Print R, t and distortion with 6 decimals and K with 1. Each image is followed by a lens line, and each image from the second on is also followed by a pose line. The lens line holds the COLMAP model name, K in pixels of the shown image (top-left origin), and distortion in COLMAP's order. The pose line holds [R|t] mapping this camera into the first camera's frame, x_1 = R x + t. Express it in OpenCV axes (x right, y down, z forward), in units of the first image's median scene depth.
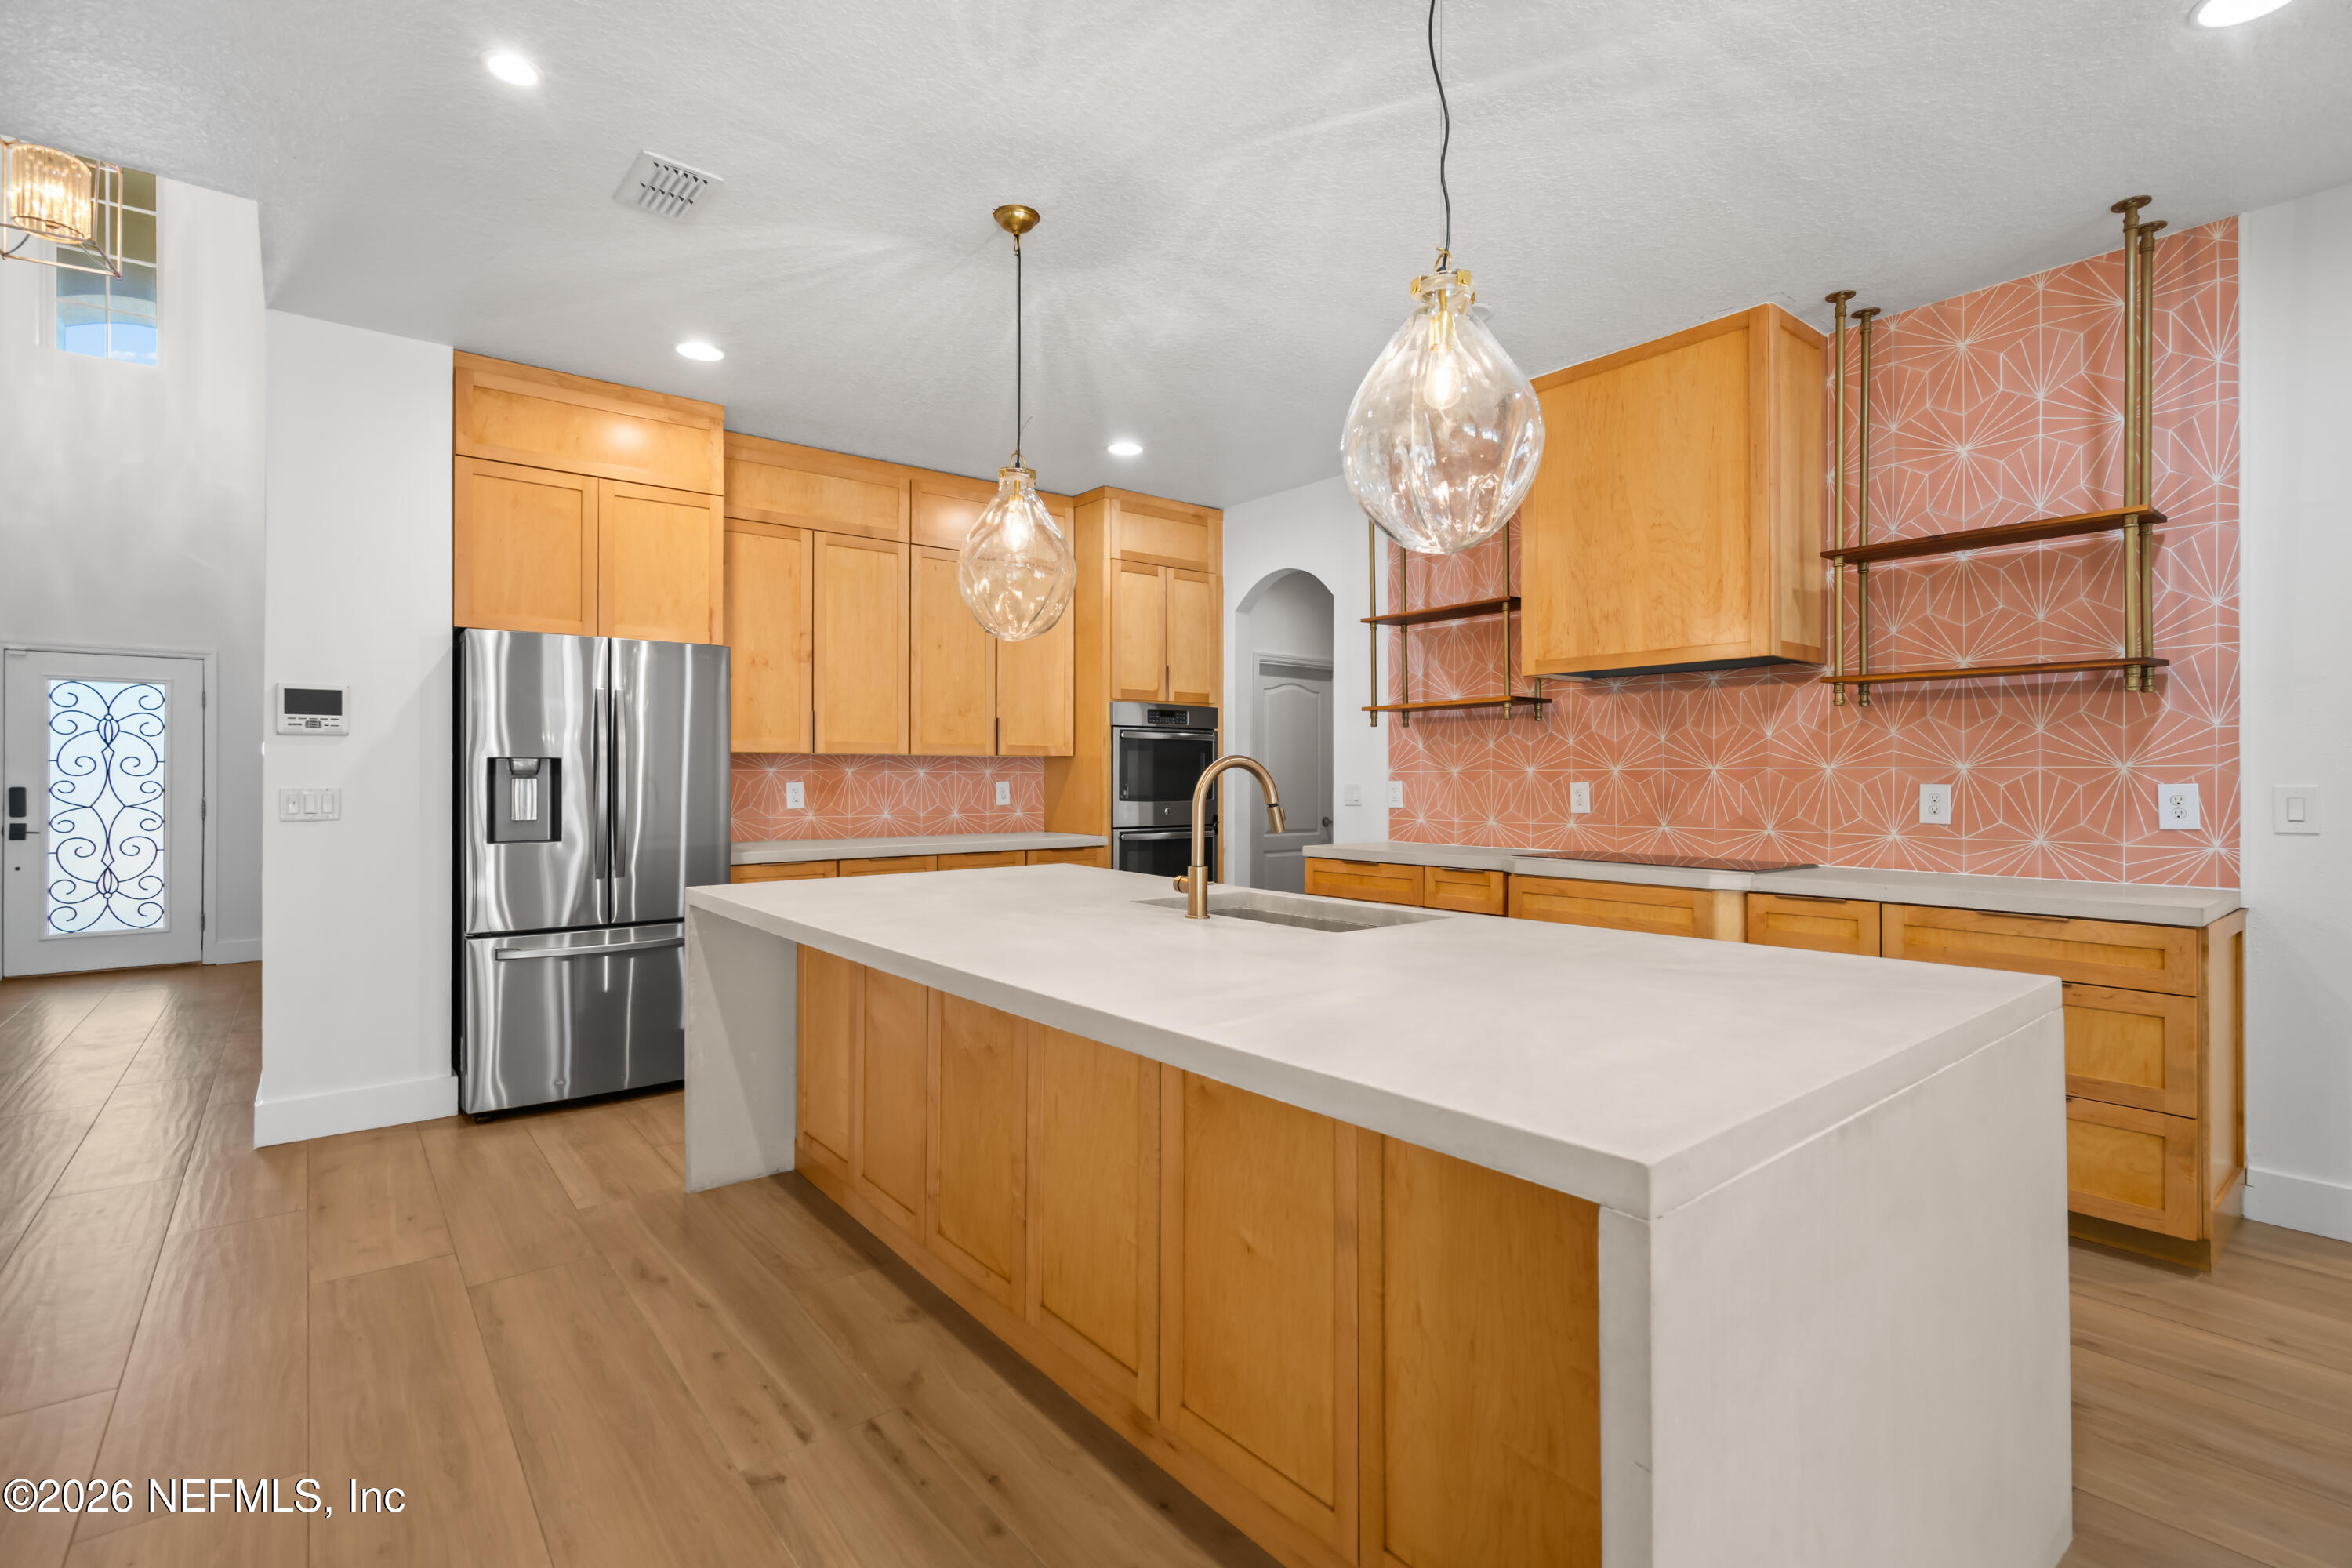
lens RADIAL K [[1086.0, 0, 1176.0], [0, 1086.0, 784.0], [0, 0, 1]] dist [0.001190, 0.000472]
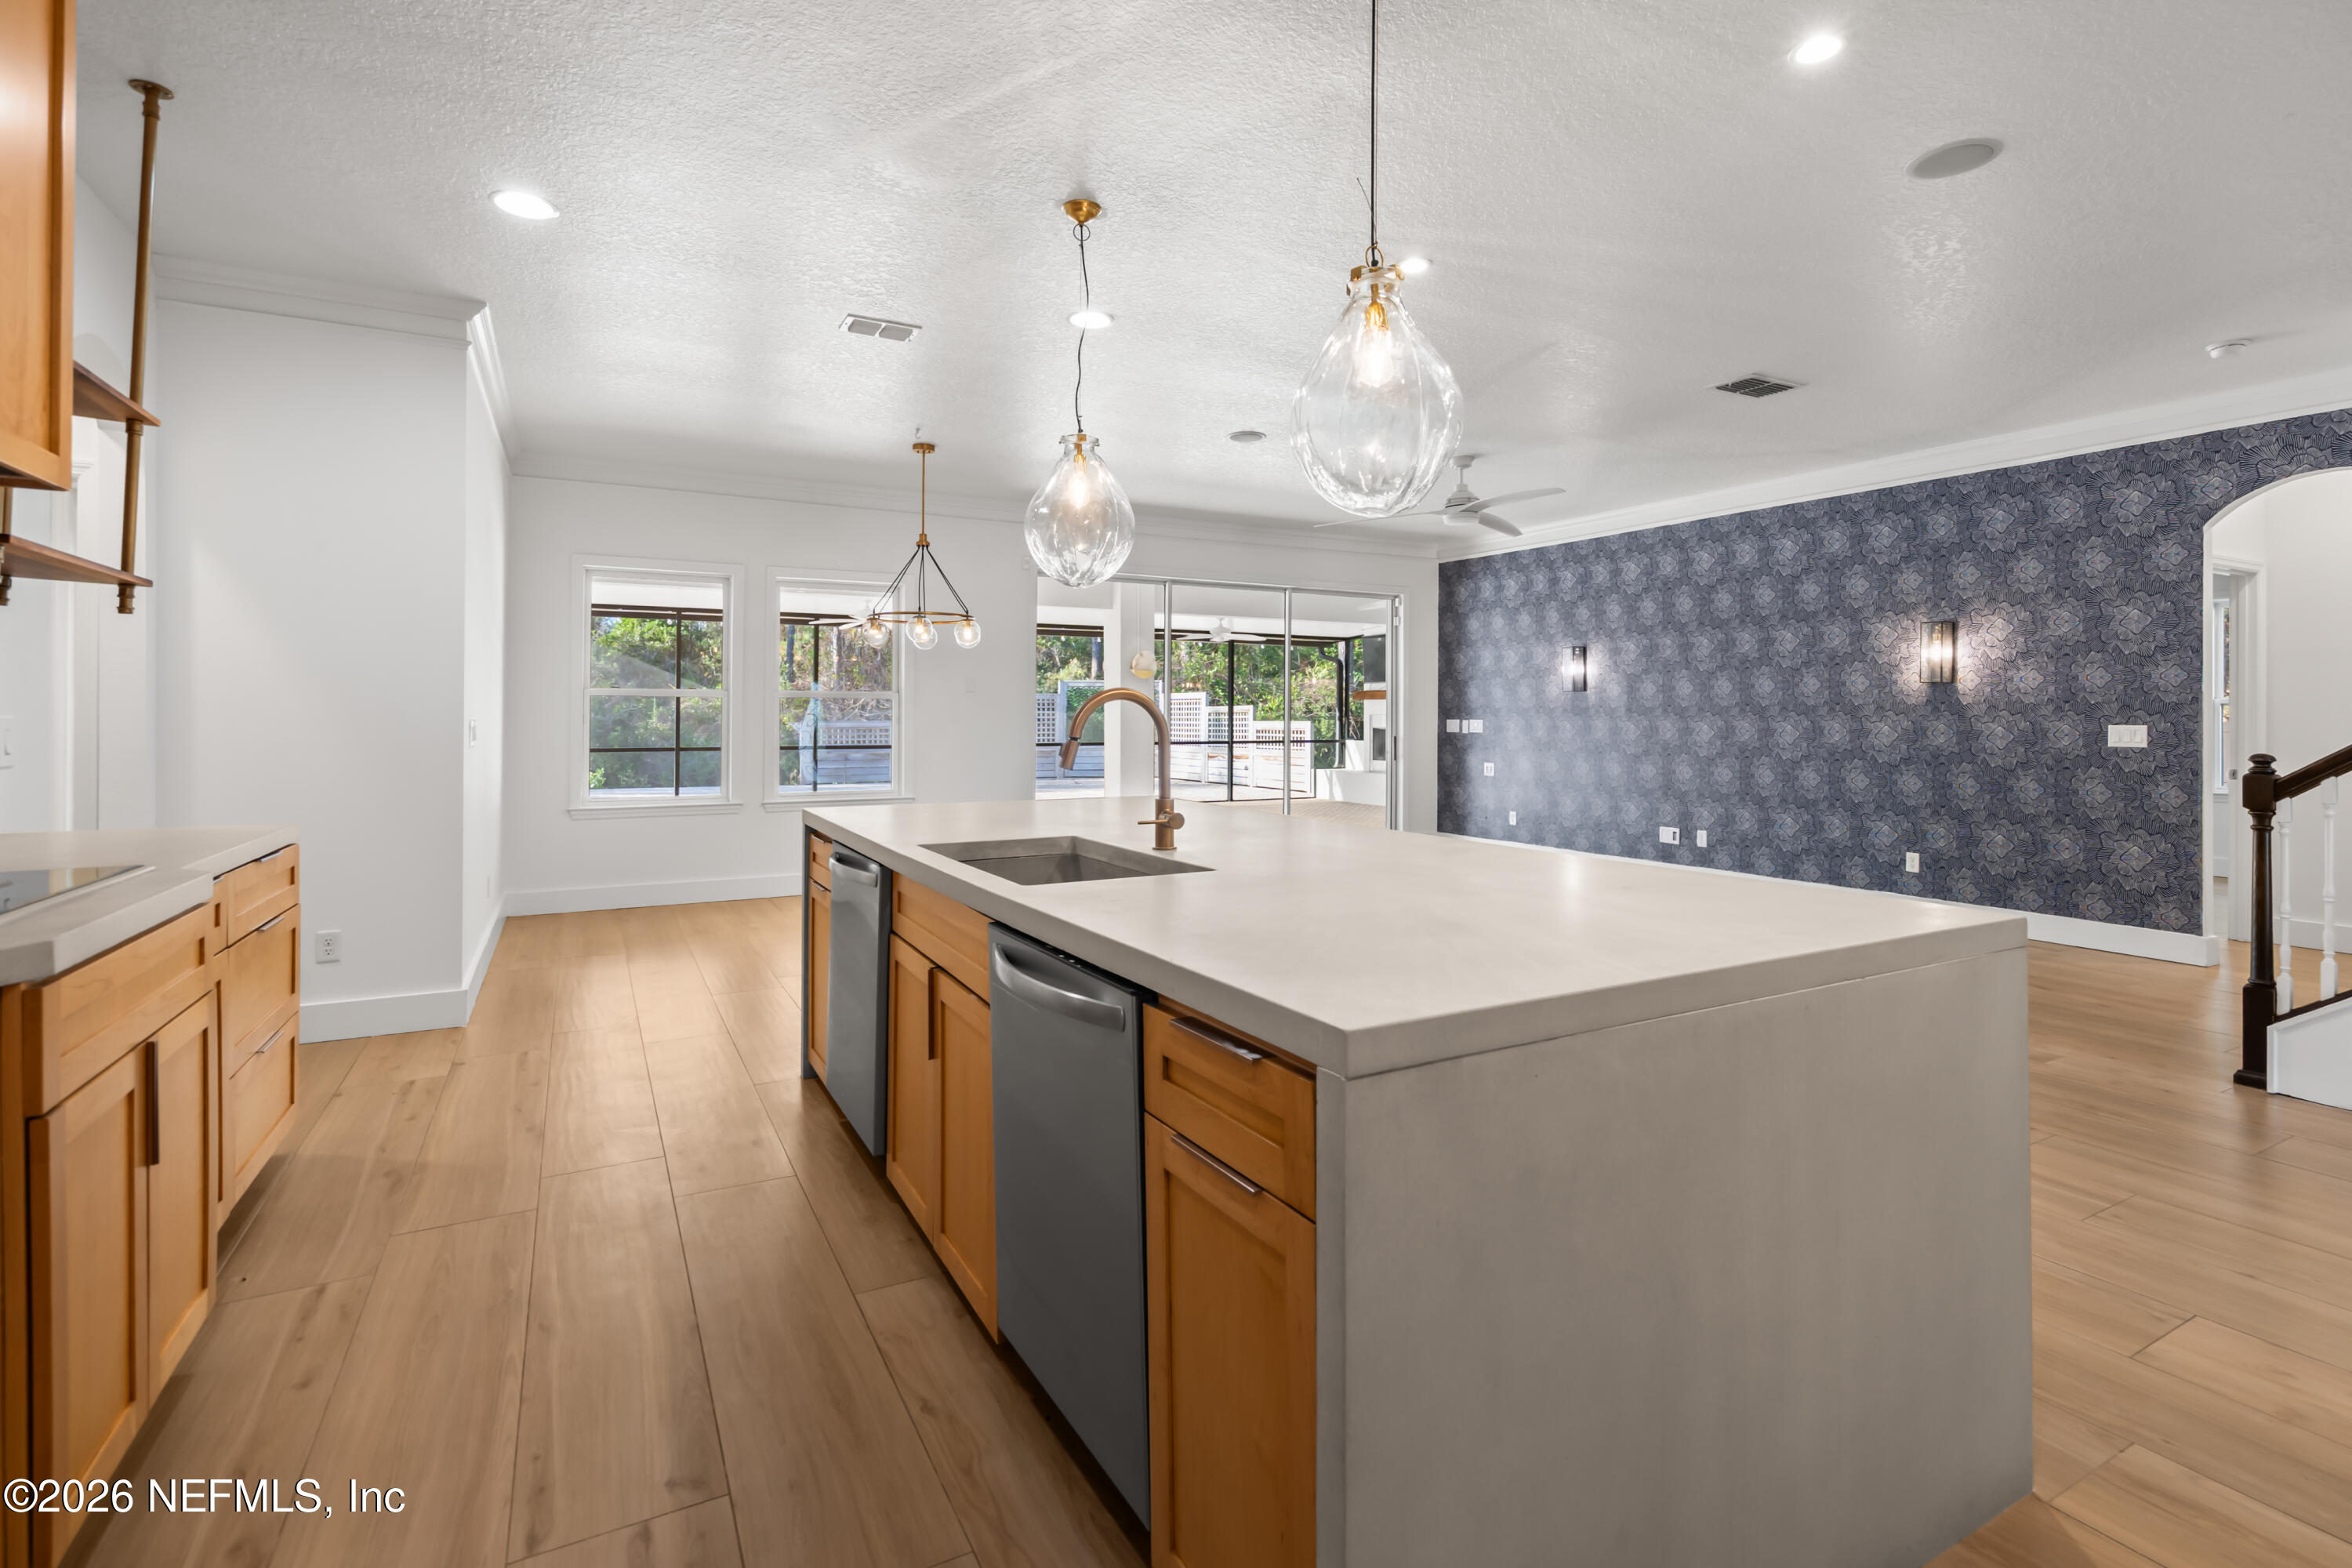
lens RADIAL K [[1101.9, 0, 1171.4], [0, 1101.9, 718.0], [0, 0, 1]] dist [-0.001168, 0.000877]
pose [[-0.983722, -0.003193, 0.179666, -0.107136], [-0.001723, 0.999964, 0.008340, -0.005697], [-0.179686, 0.007895, -0.983692, 1.271873]]
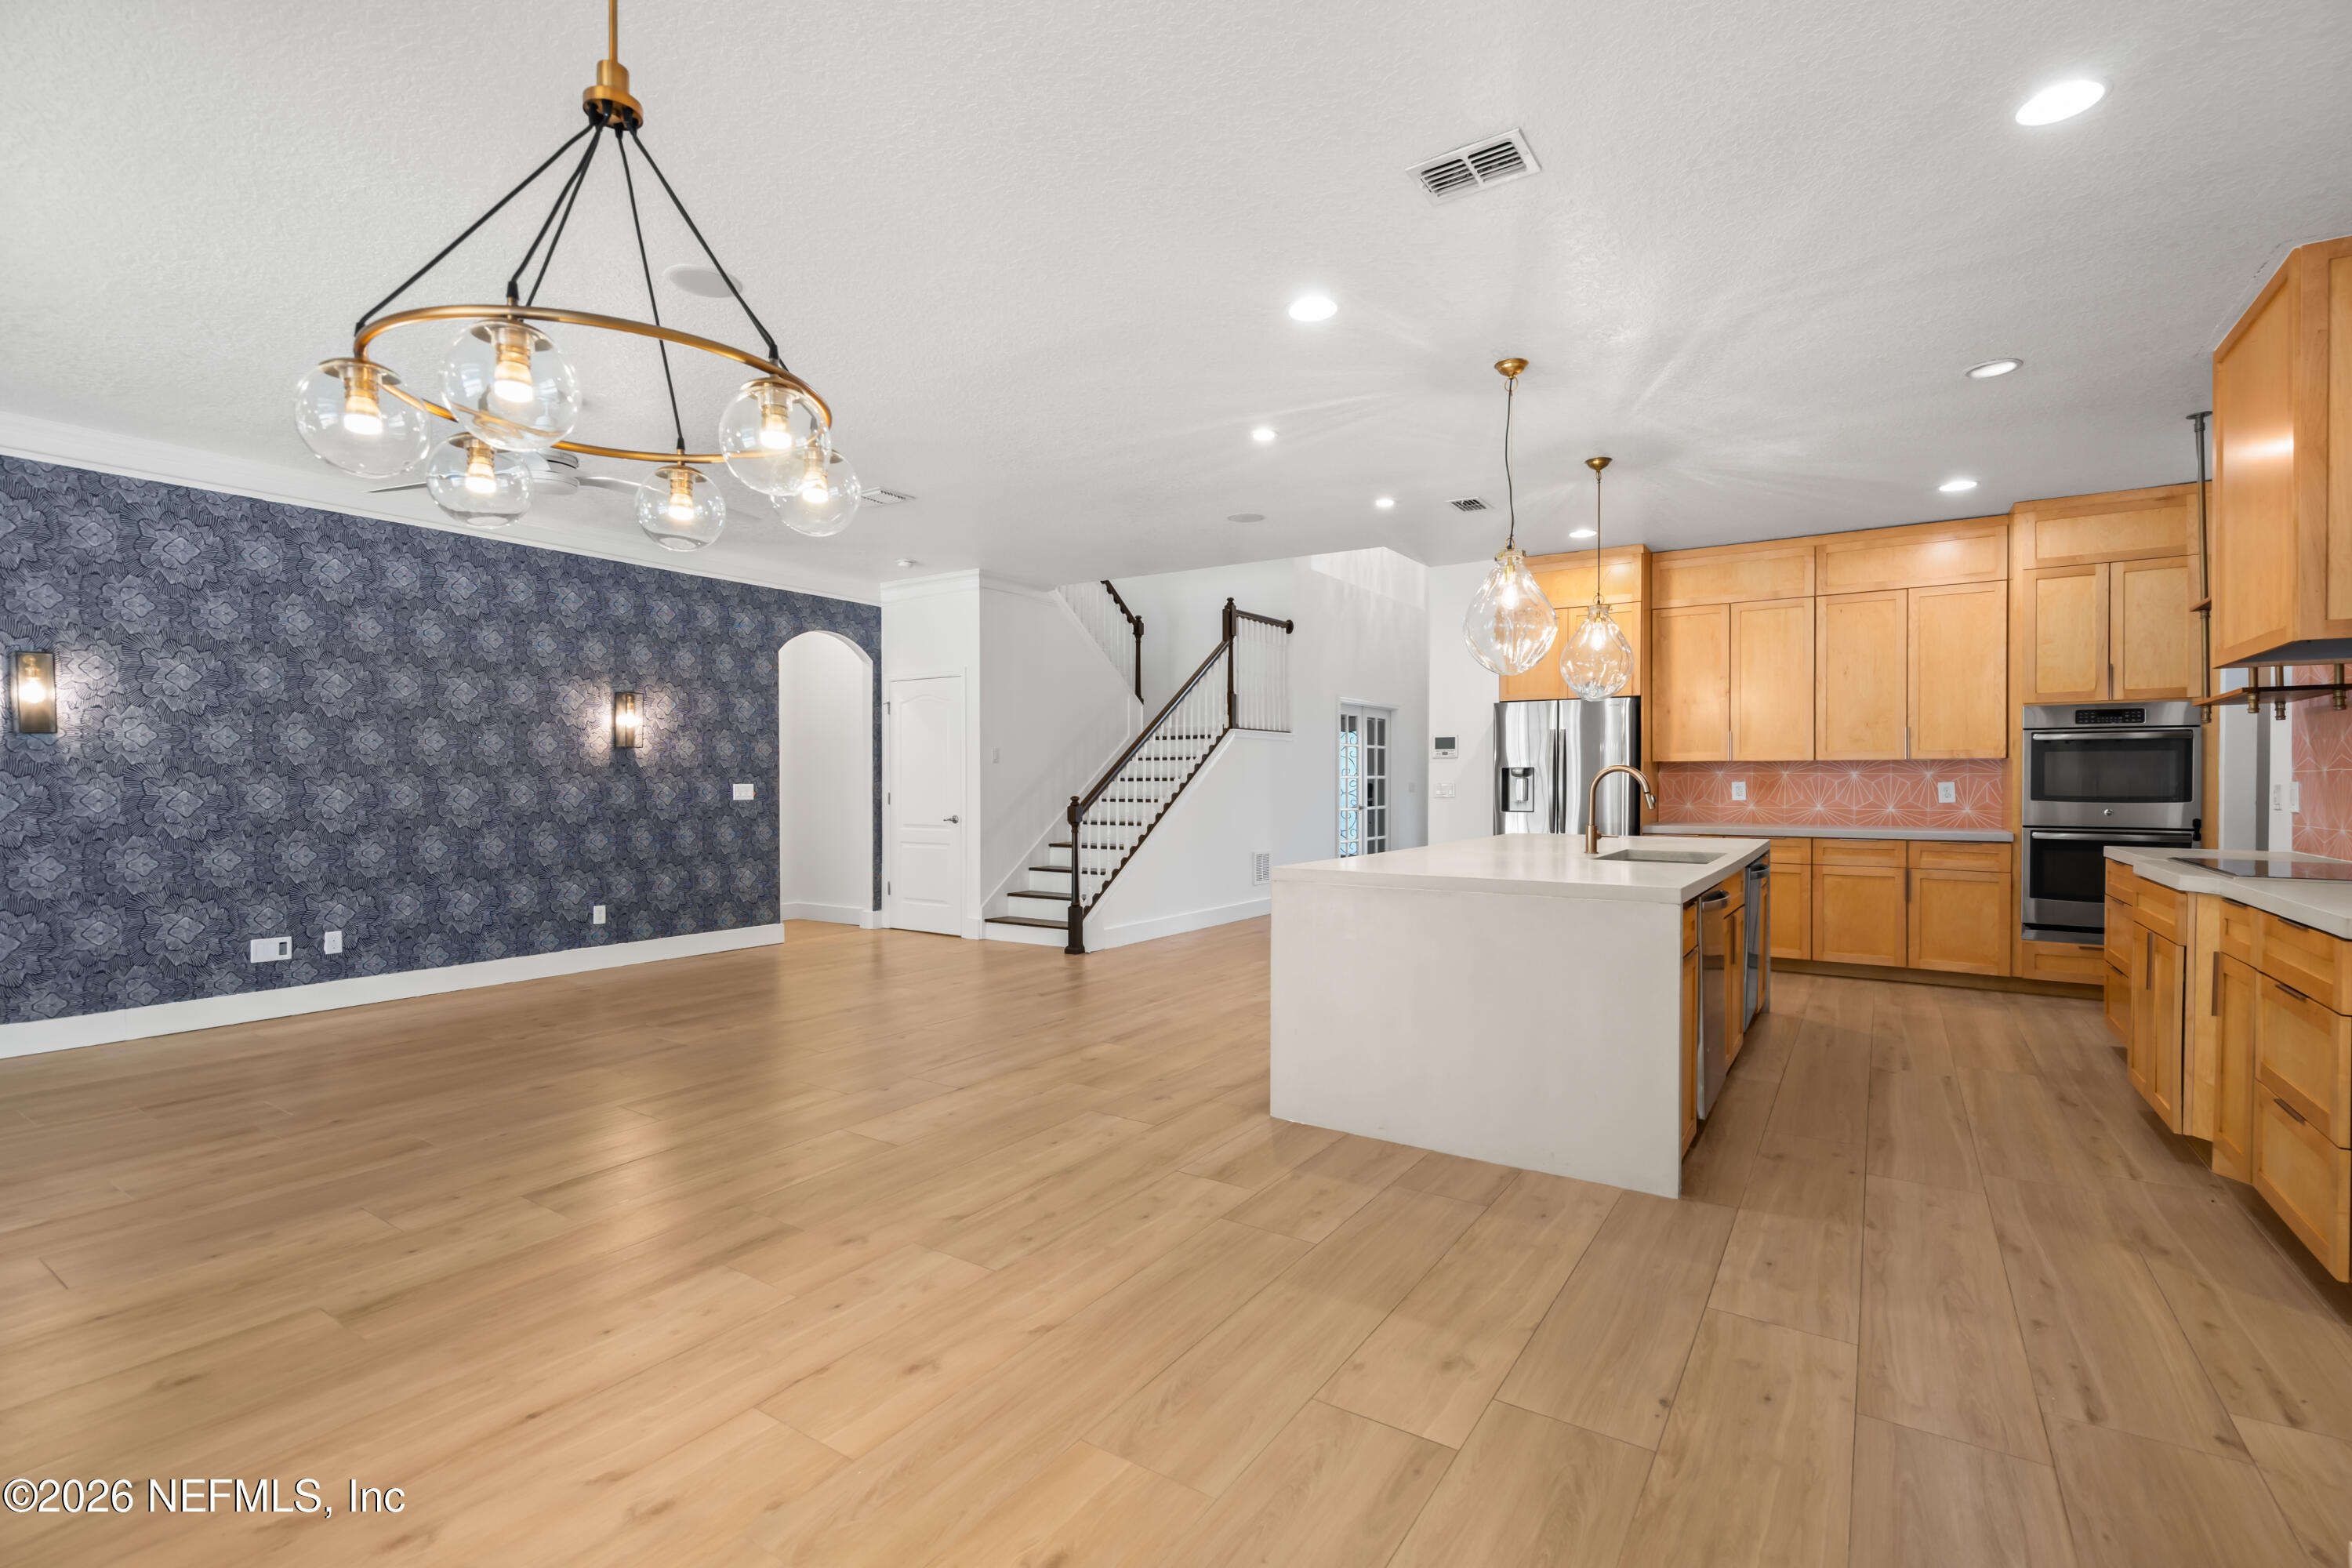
lens RADIAL K [[1067.9, 0, 1188.3], [0, 1067.9, 789.9], [0, 0, 1]] dist [-0.001051, 0.000149]
pose [[0.314920, 0.009514, -0.949070, 0.961963], [-0.006248, 0.999949, 0.007951, 0.003263], [0.949098, 0.003426, 0.314963, -0.135329]]
